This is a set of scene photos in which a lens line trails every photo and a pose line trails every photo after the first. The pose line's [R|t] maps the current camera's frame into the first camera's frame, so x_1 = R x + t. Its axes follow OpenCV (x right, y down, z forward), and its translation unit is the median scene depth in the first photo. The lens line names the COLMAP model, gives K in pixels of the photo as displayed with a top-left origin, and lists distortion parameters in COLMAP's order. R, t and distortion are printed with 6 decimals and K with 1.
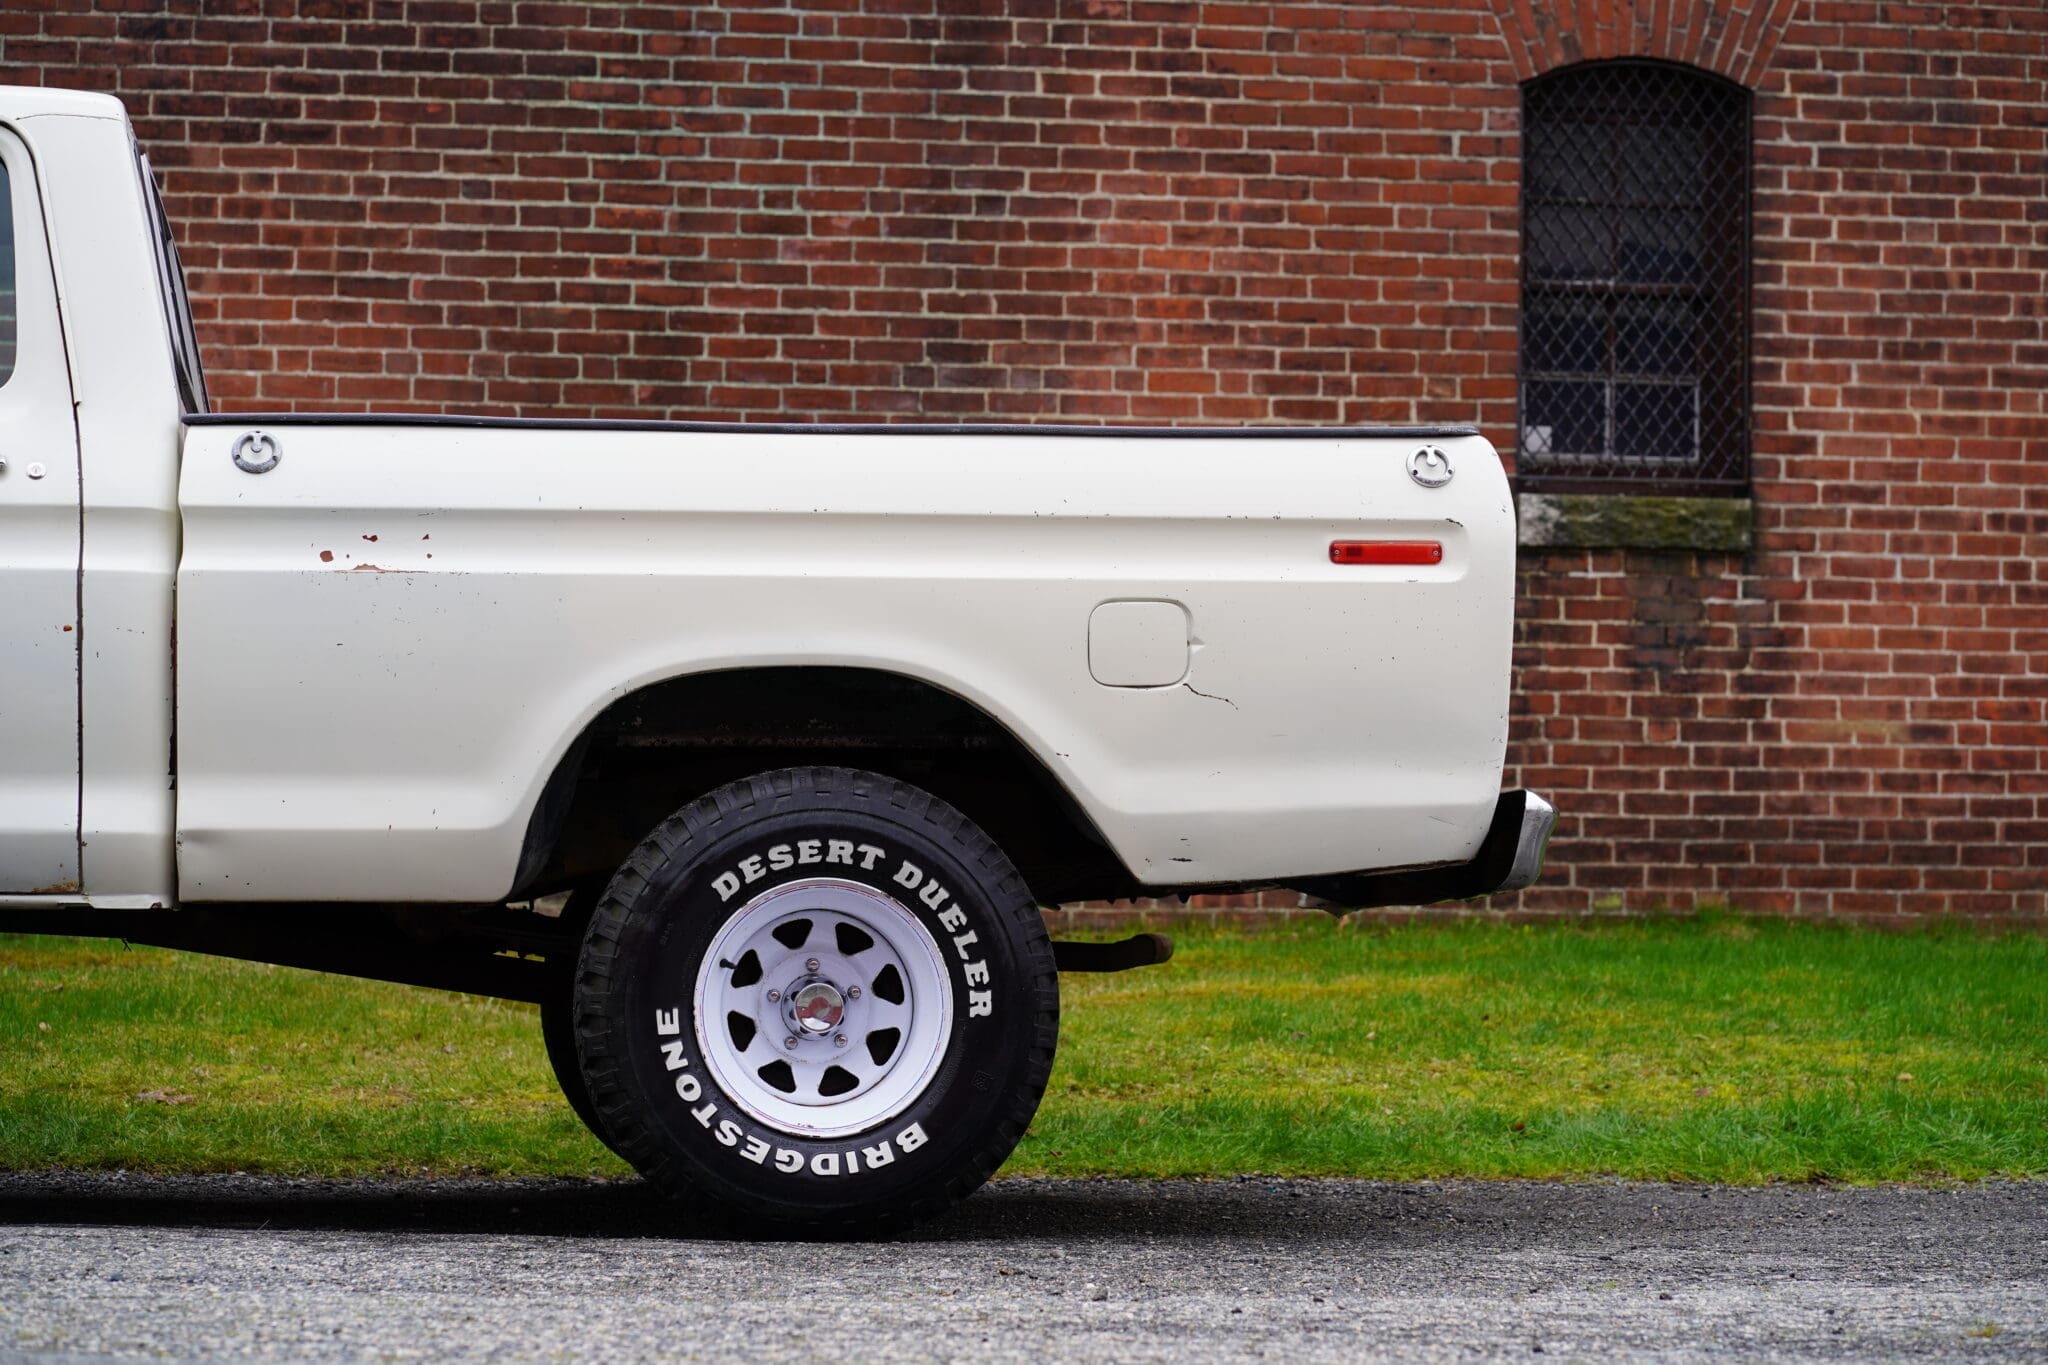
lens RADIAL K [[4868.1, 0, 1024.0], [0, 4868.1, 682.5], [0, 0, 1]] dist [0.193399, -3.366169]
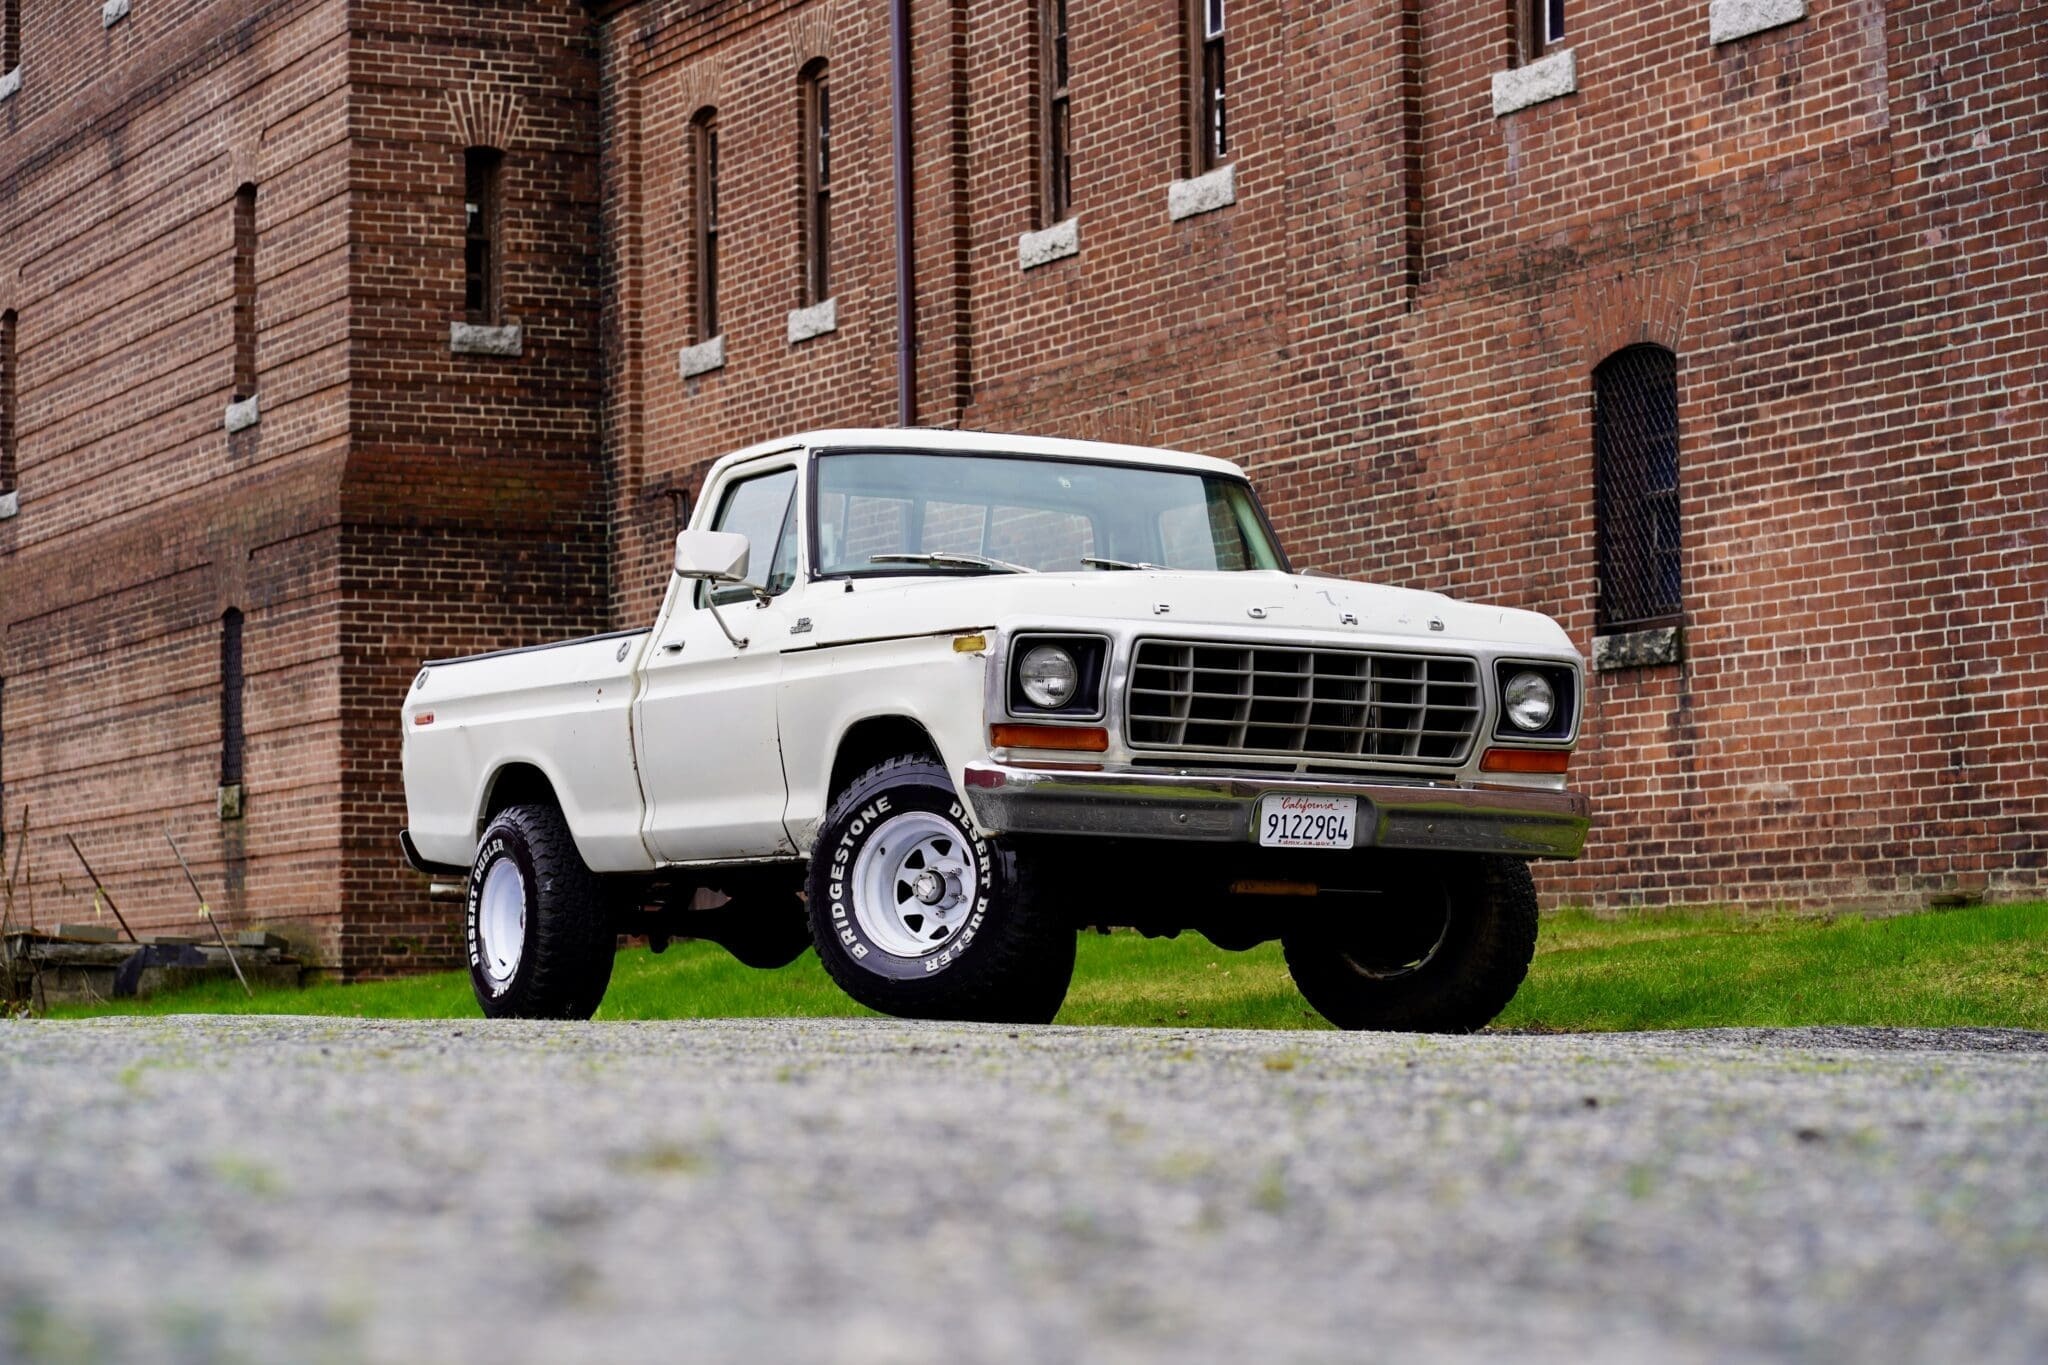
lens RADIAL K [[5021.9, 0, 1028.3], [0, 5021.9, 656.6], [0, 0, 1]] dist [0.259080, -3.728209]
pose [[0.303281, -0.081076, -0.949446, 1.237089], [0.056033, 0.996167, -0.067167, 0.061095], [0.951252, -0.032830, 0.306661, 0.287249]]
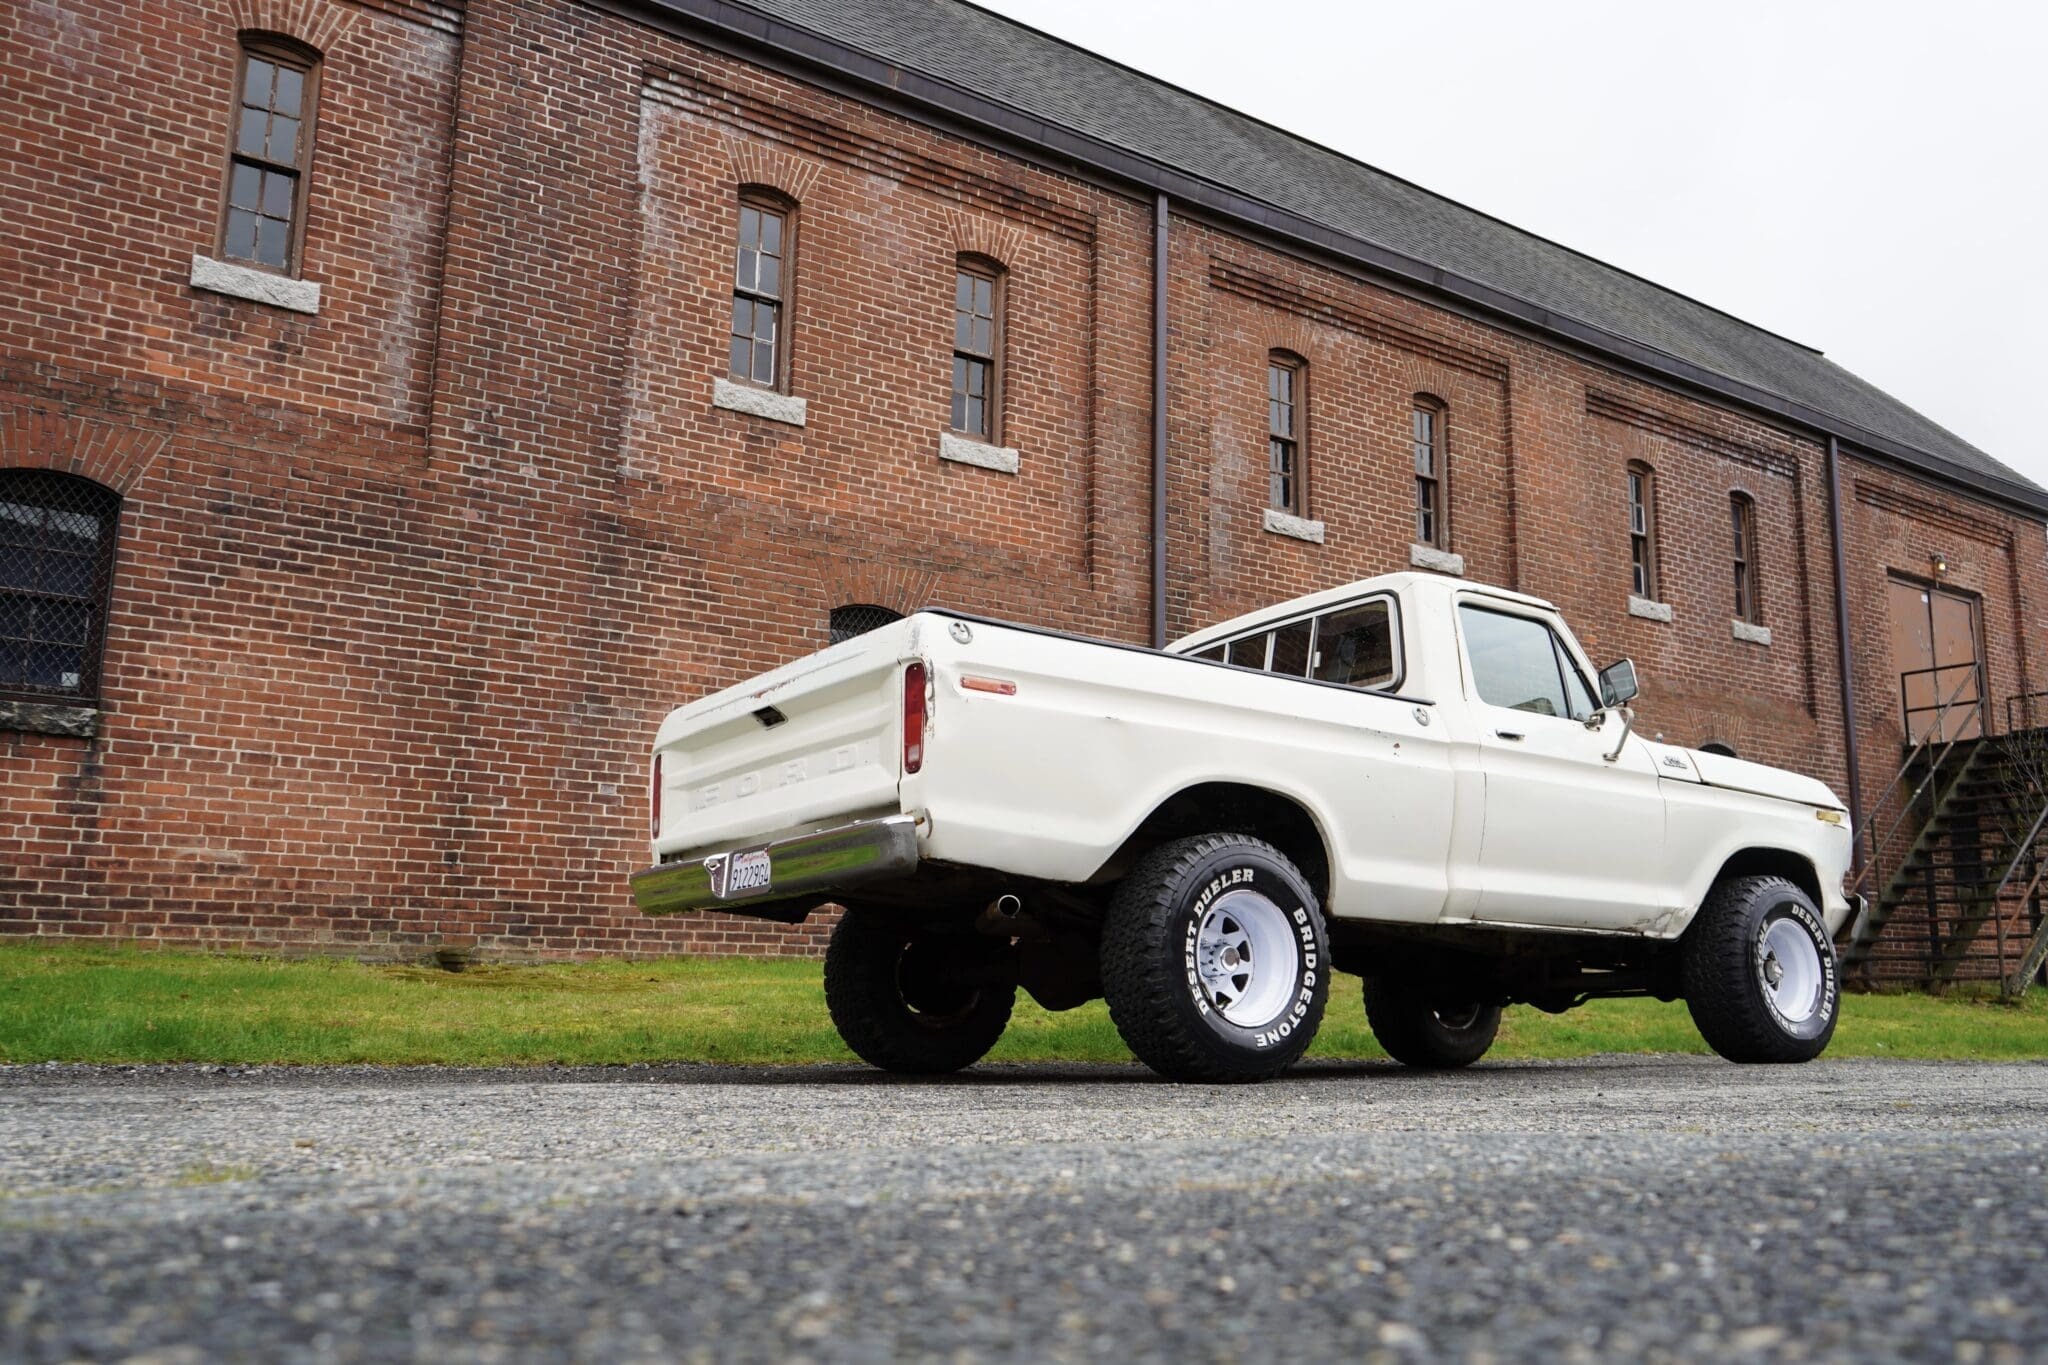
lens RADIAL K [[1676.6, 0, 1031.4], [0, 1676.6, 689.4], [0, 0, 1]] dist [-0.014822, 0.031824]
pose [[0.897133, 0.085356, 0.433436, -0.169932], [-0.027144, 0.989953, -0.138767, 0.029335], [-0.440926, 0.112728, 0.890436, 0.225829]]
